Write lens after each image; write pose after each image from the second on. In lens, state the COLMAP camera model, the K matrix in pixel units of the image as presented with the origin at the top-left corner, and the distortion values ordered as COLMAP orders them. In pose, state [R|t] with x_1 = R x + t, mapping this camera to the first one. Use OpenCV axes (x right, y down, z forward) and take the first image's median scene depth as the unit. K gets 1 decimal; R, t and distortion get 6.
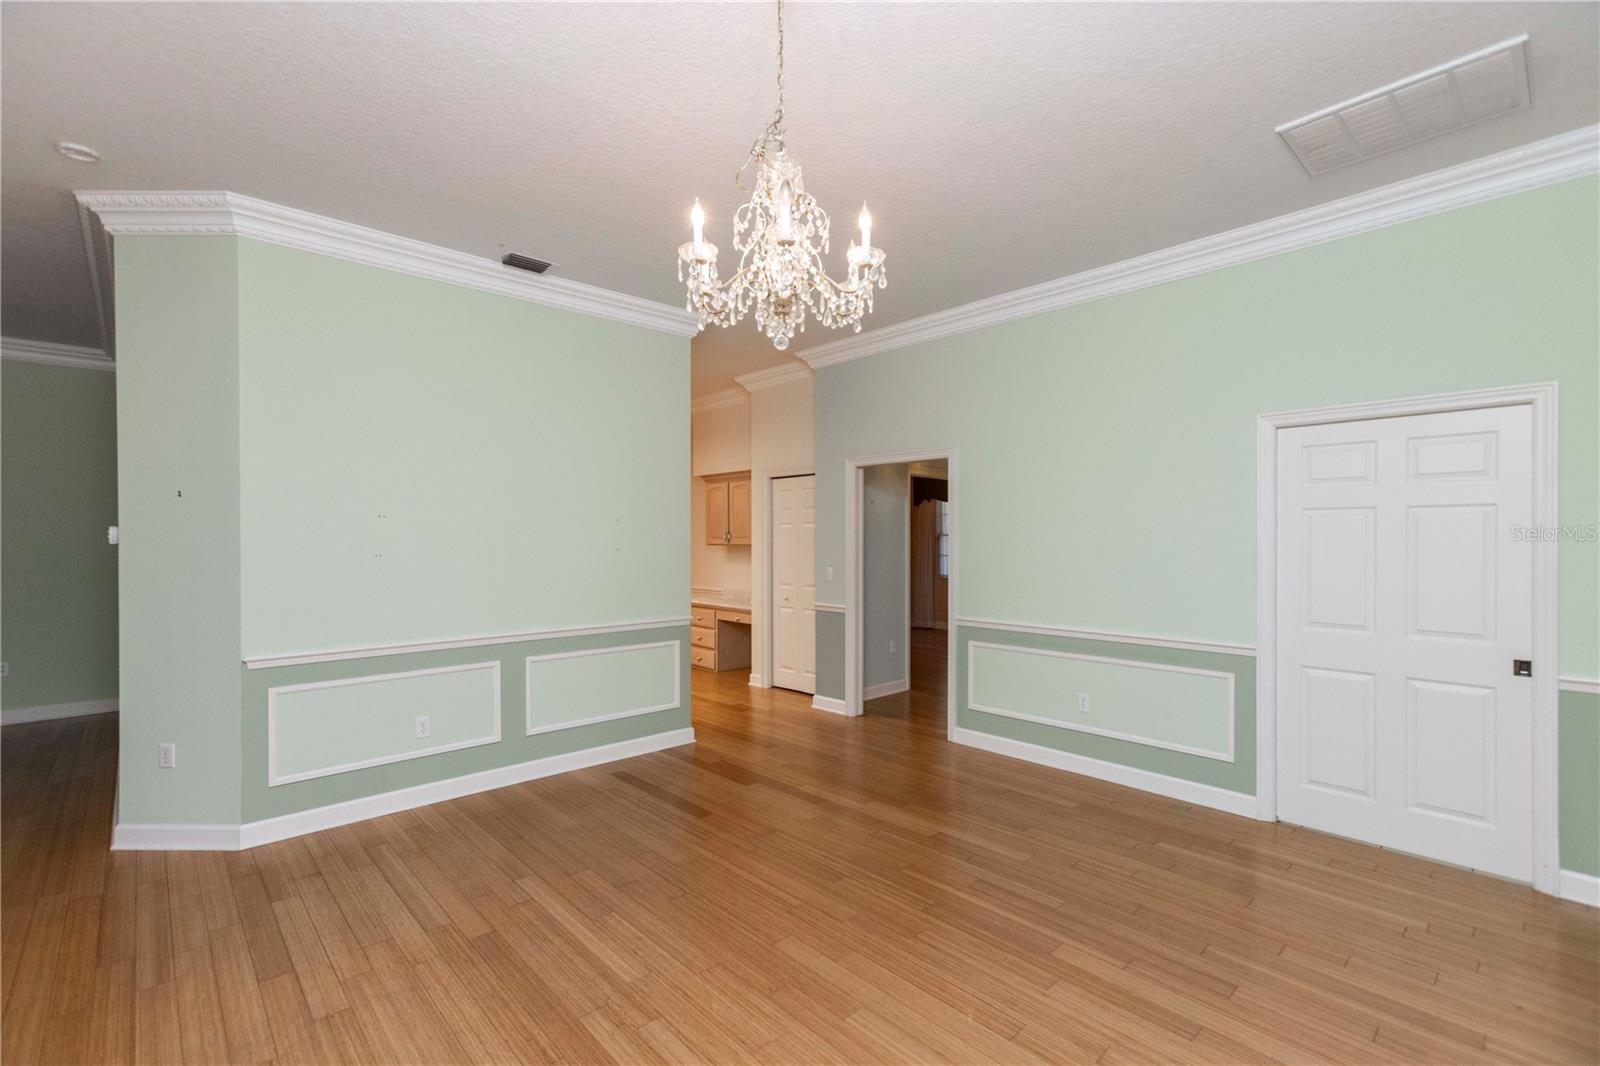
lens RADIAL K [[707.9, 0, 803.7], [0, 707.9, 539.8], [0, 0, 1]] dist [-0.000375, -0.000072]
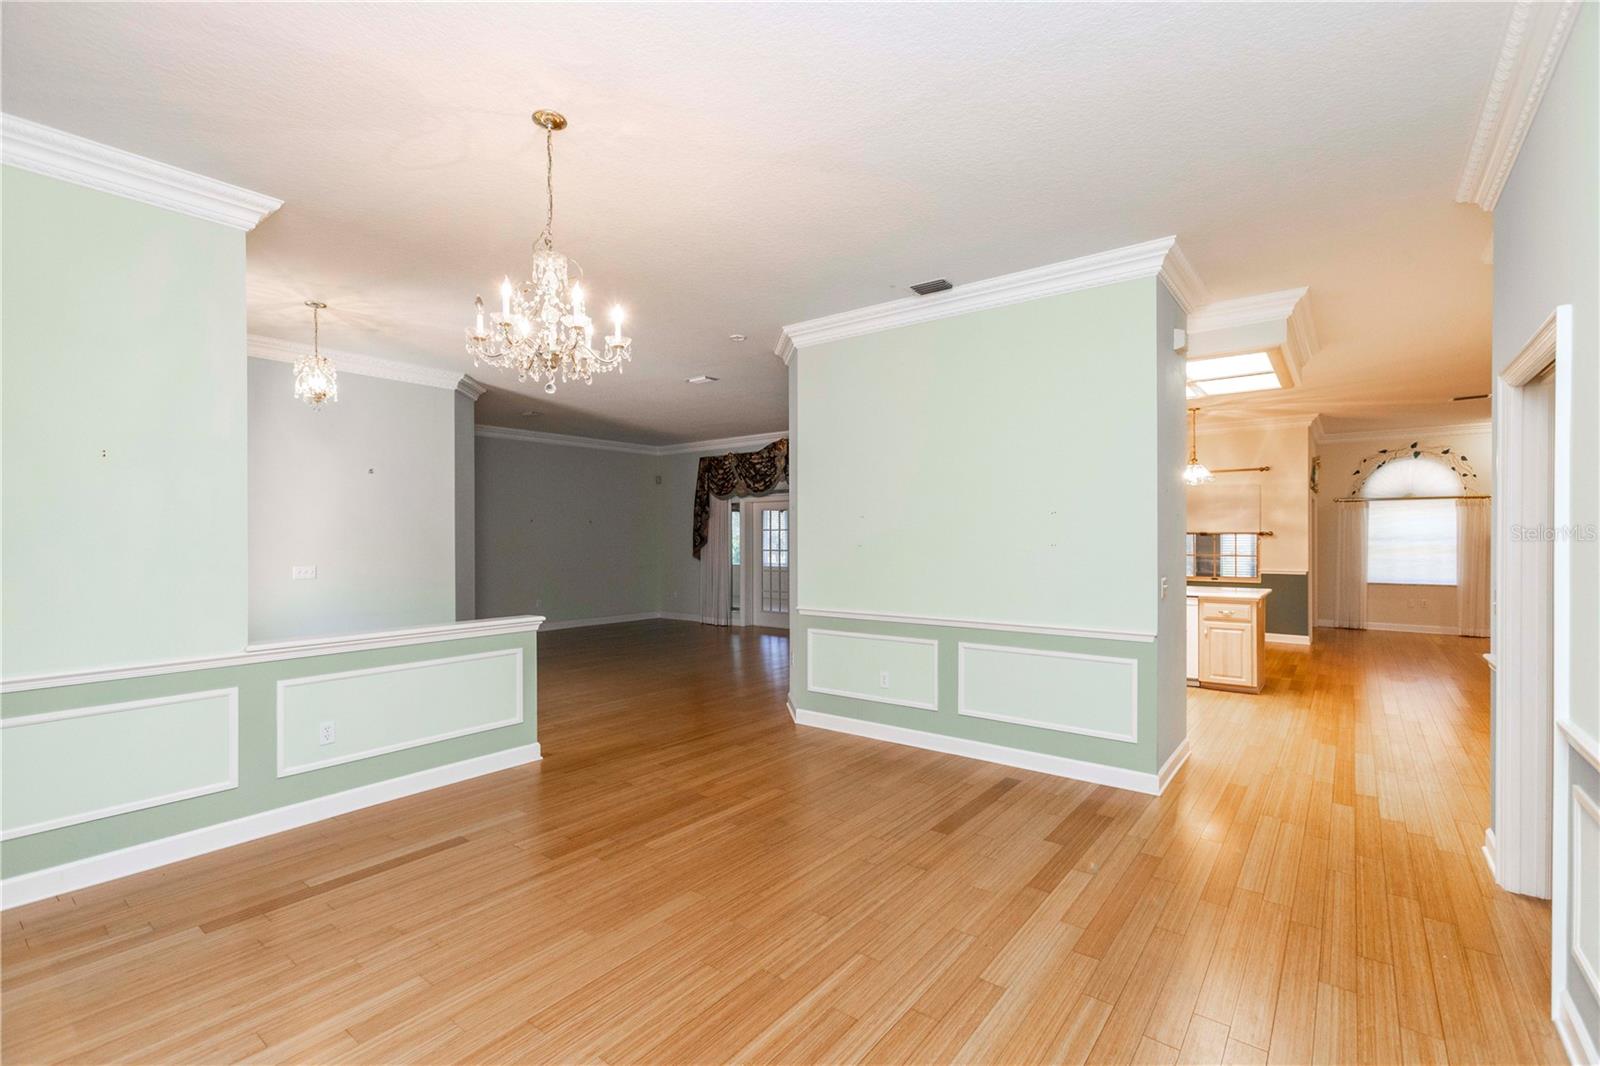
lens RADIAL K [[707.9, 0, 798.0], [0, 707.9, 542.2], [0, 0, 1]] dist [-0.000375, -0.000072]
pose [[0.151680, 0.005197, -0.988416, 0.748198], [0.001012, 0.999985, 0.005413, 0.006850], [0.988429, -0.001822, 0.151672, 0.681159]]
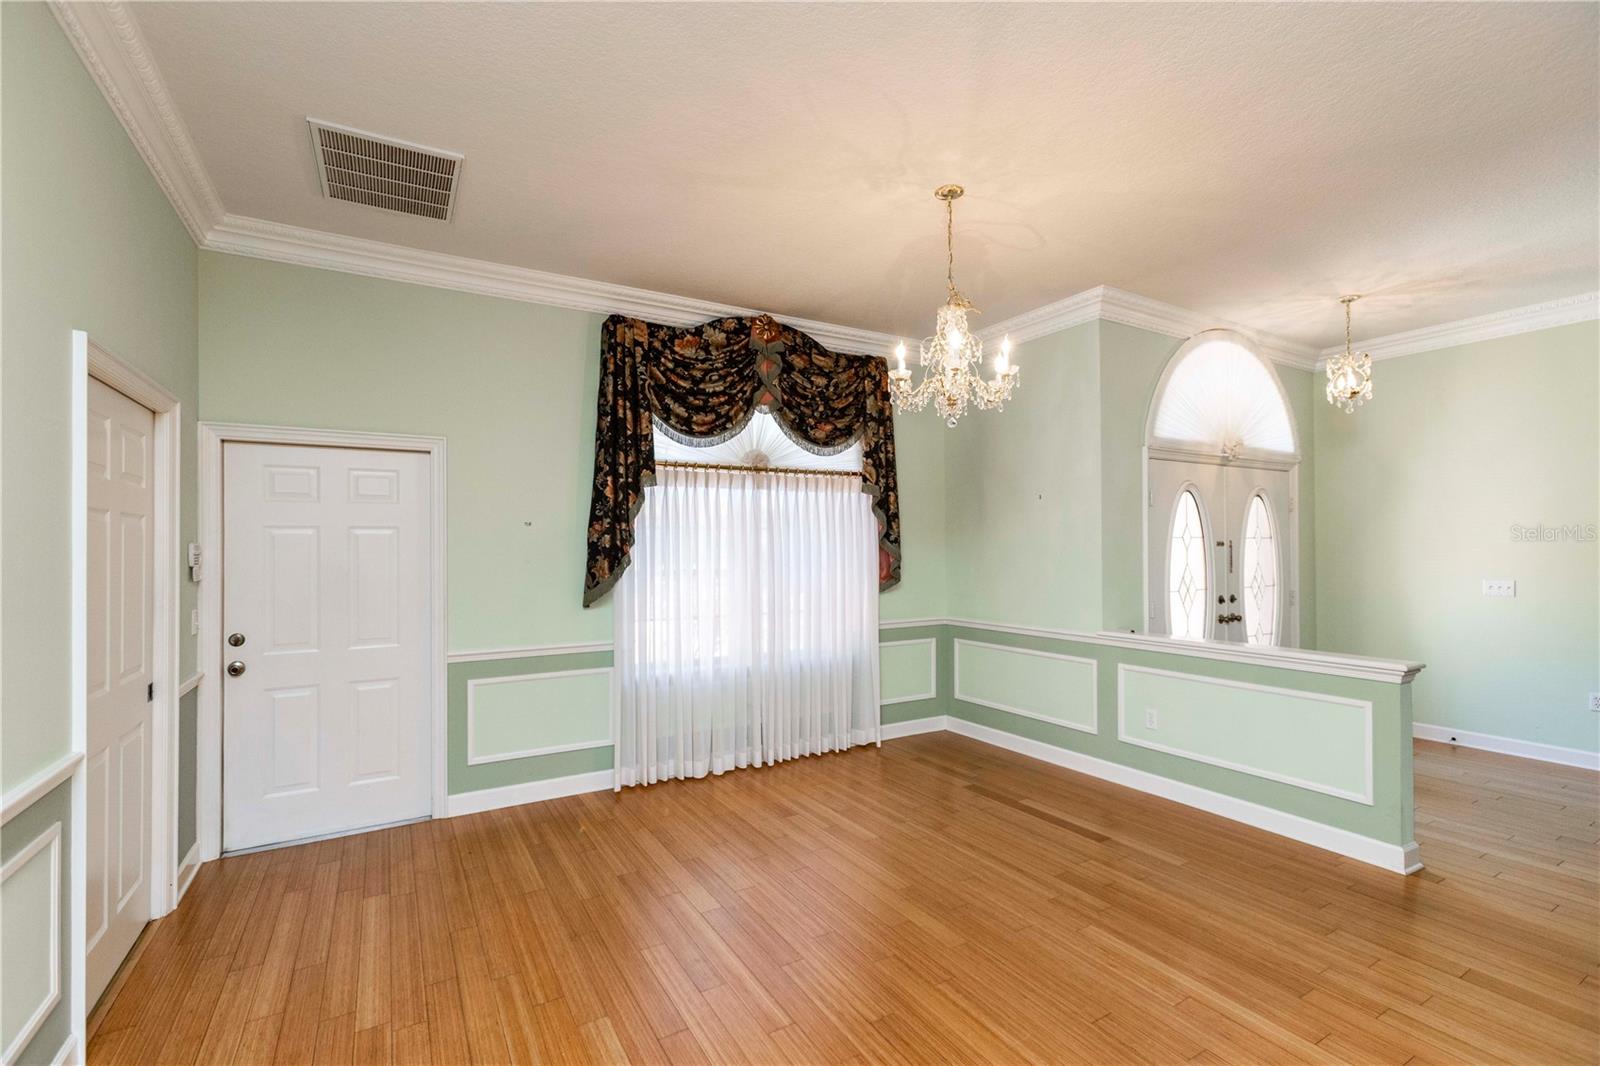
lens RADIAL K [[707.9, 0, 803.4], [0, 707.9, 539.7], [0, 0, 1]] dist [-0.000375, -0.000072]
pose [[-0.976474, 0.006600, 0.215533, -0.024400], [0.004914, 0.999953, -0.008355, -0.002821], [-0.215578, -0.007099, -0.976461, 1.404478]]
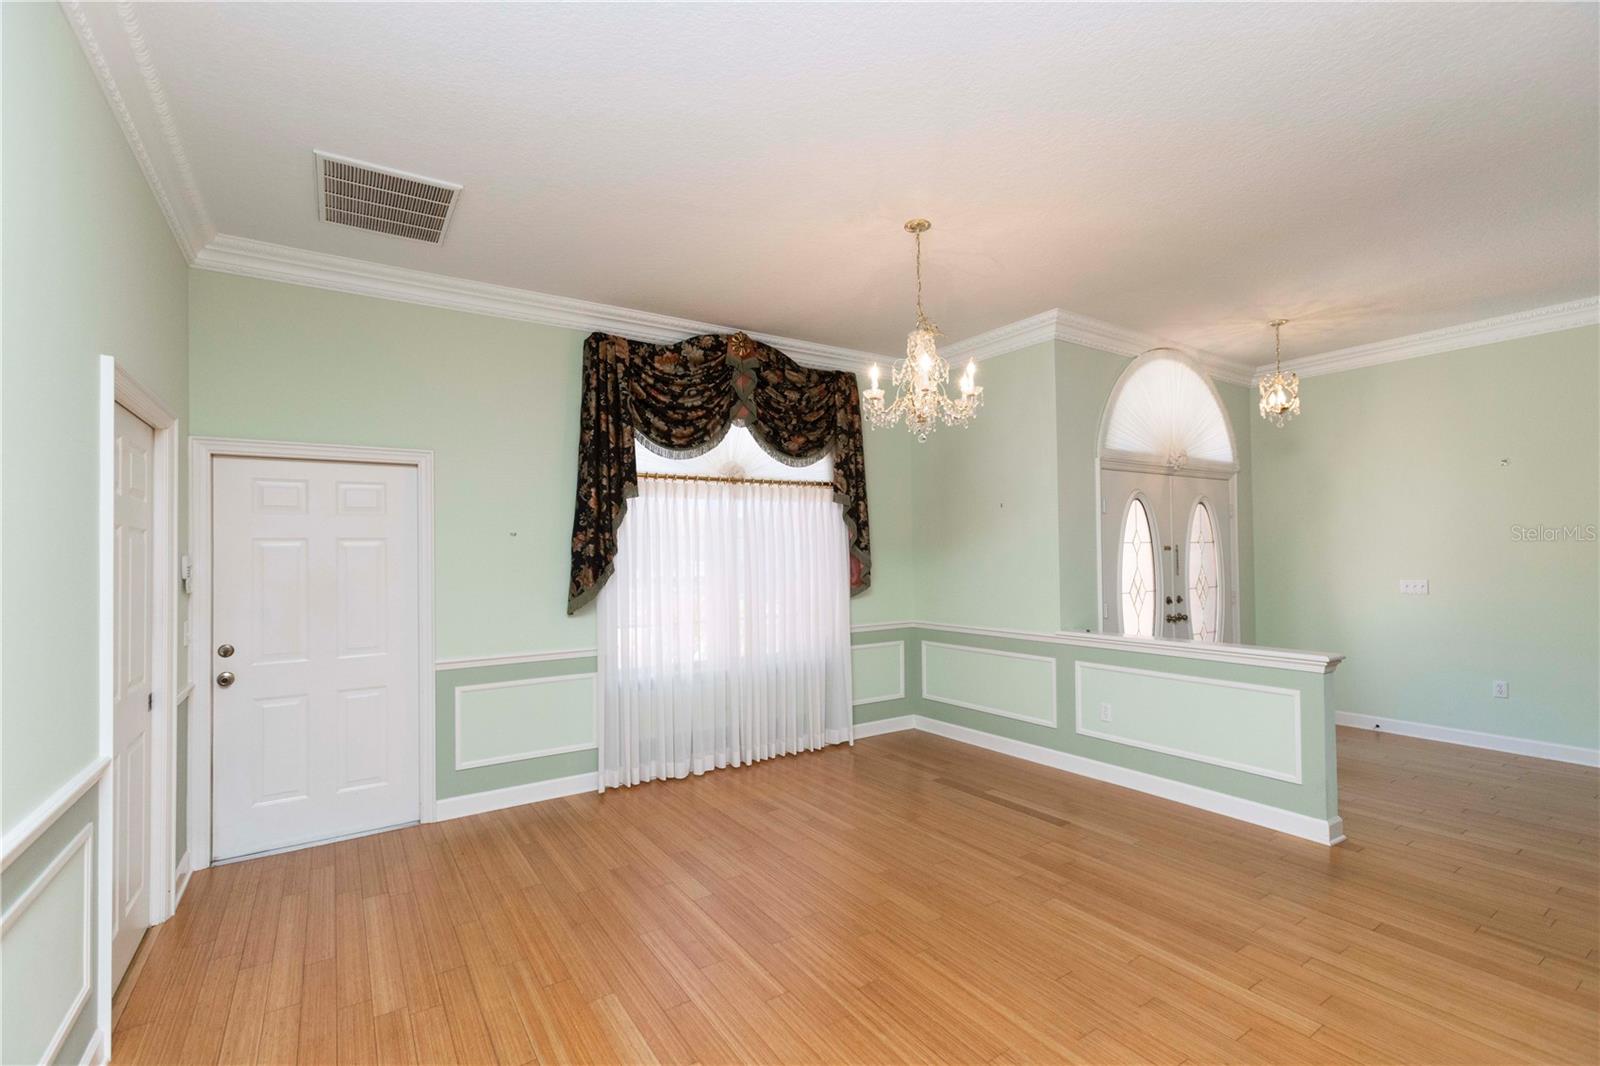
lens RADIAL K [[707.9, 0, 803.9], [0, 707.9, 539.7], [0, 0, 1]] dist [-0.000375, -0.000072]
pose [[-0.986600, 0.015954, 0.162377, -0.012283], [0.013264, 0.999756, -0.017641, -0.004228], [-0.162619, -0.015250, -0.986571, 1.465287]]
